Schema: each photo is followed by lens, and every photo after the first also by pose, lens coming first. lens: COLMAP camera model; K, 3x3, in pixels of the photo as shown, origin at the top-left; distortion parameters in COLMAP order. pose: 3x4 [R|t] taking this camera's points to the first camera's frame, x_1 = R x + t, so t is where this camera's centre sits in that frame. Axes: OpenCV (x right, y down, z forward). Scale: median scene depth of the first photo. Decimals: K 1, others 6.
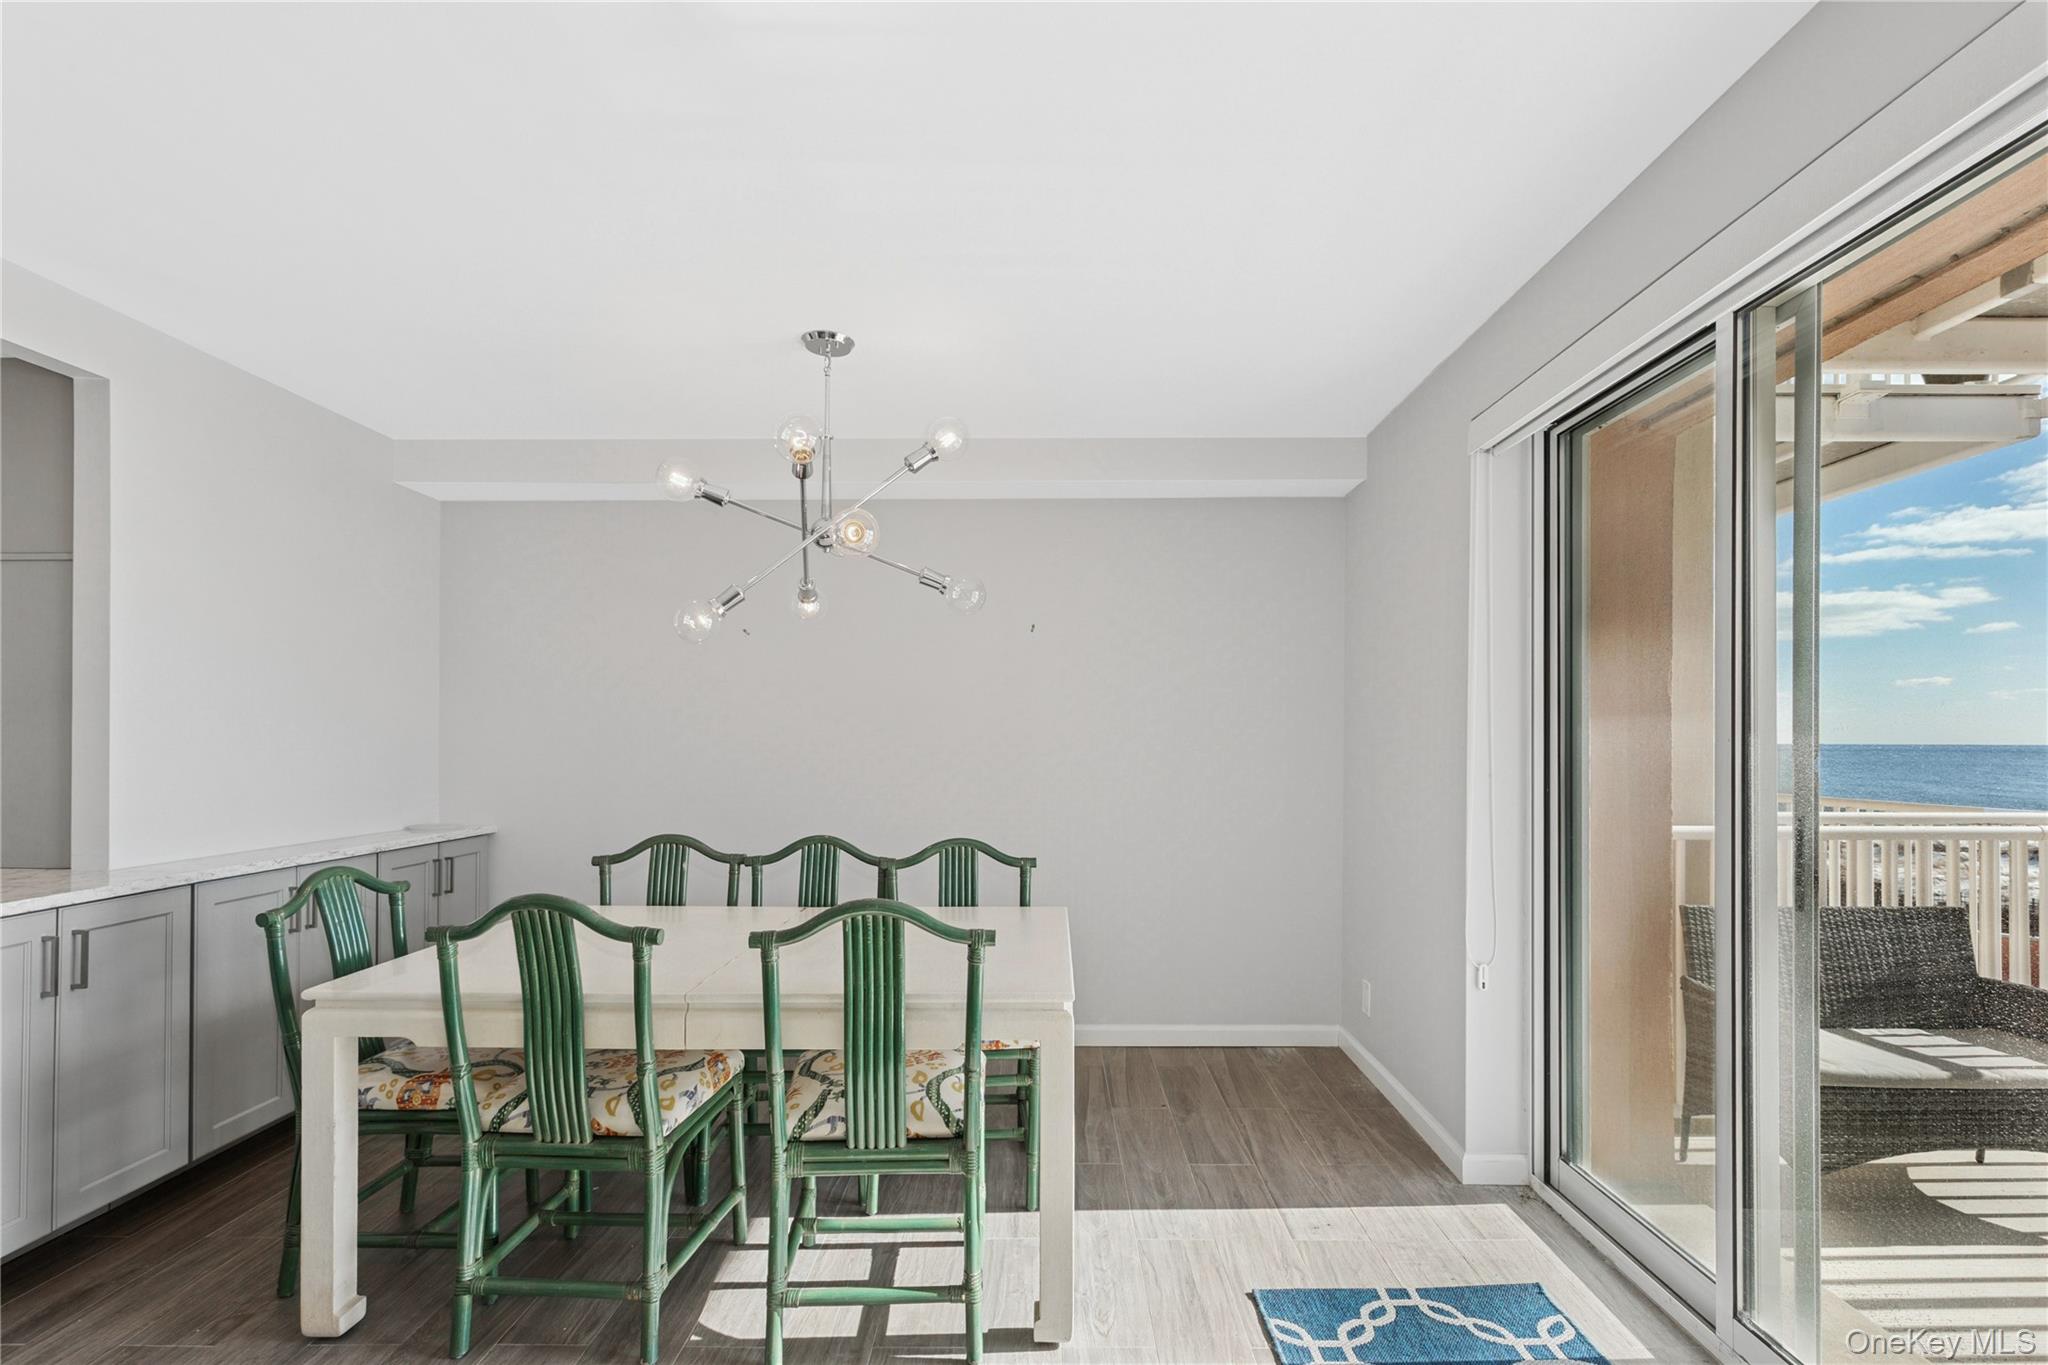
lens RADIAL K [[1008.4, 0, 1030.3], [0, 1008.4, 735.0], [0, 0, 1]] dist [0.000682, 0.000696]
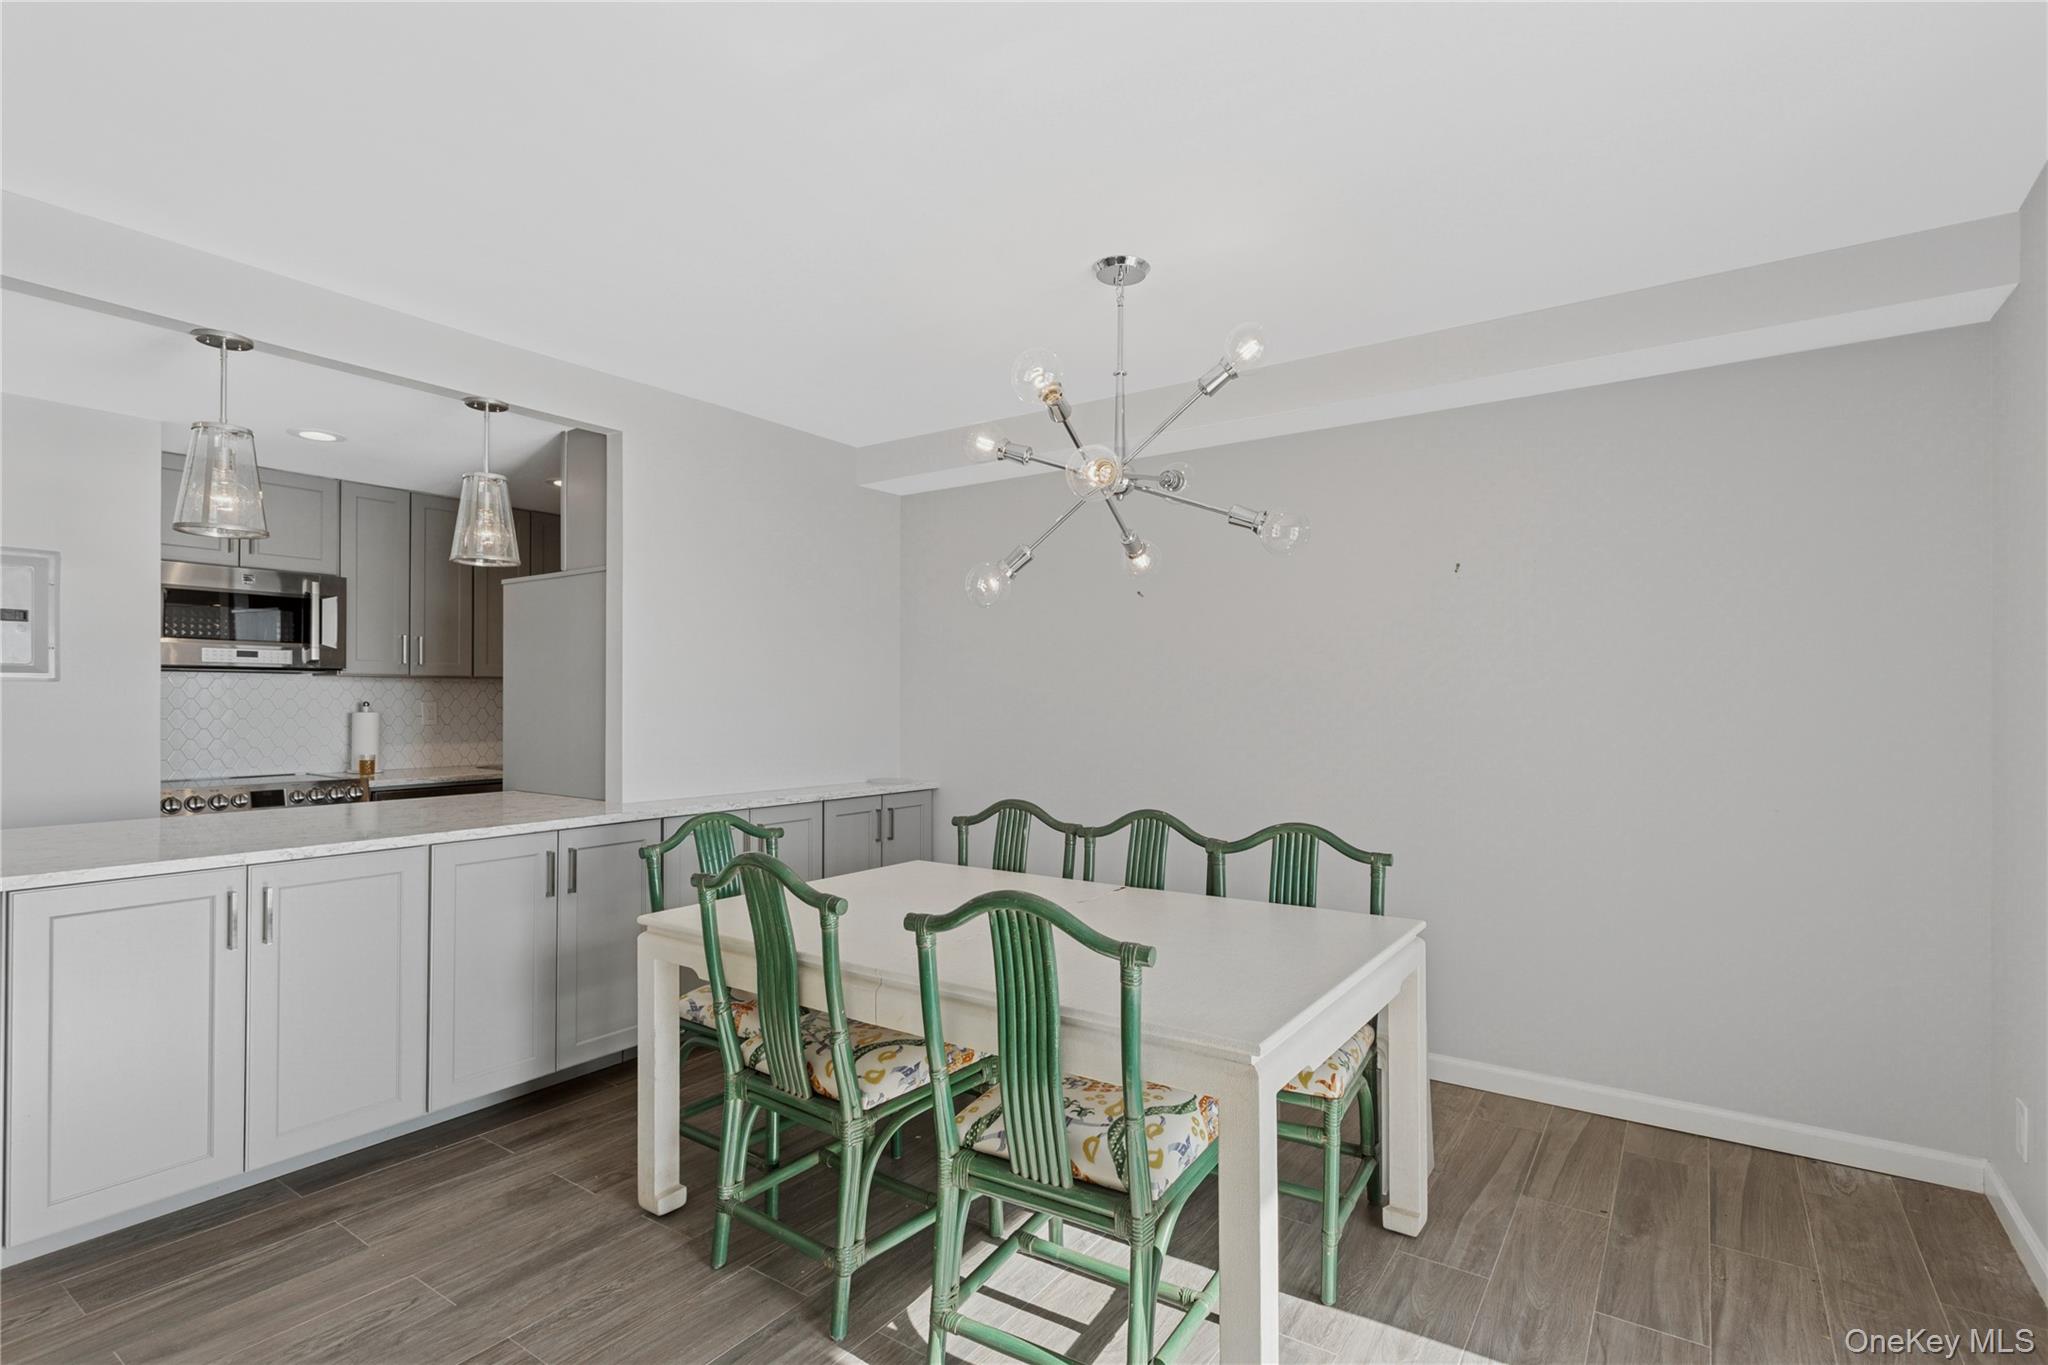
lens RADIAL K [[987.0, 0, 1012.9], [0, 987.0, 696.2], [0, 0, 1]] dist [0.001567, 0.001804]
pose [[0.826773, -0.003400, -0.562525, 0.234461], [0.001204, 0.999990, -0.004274, -0.000062], [0.562534, 0.002856, 0.826769, 0.224011]]
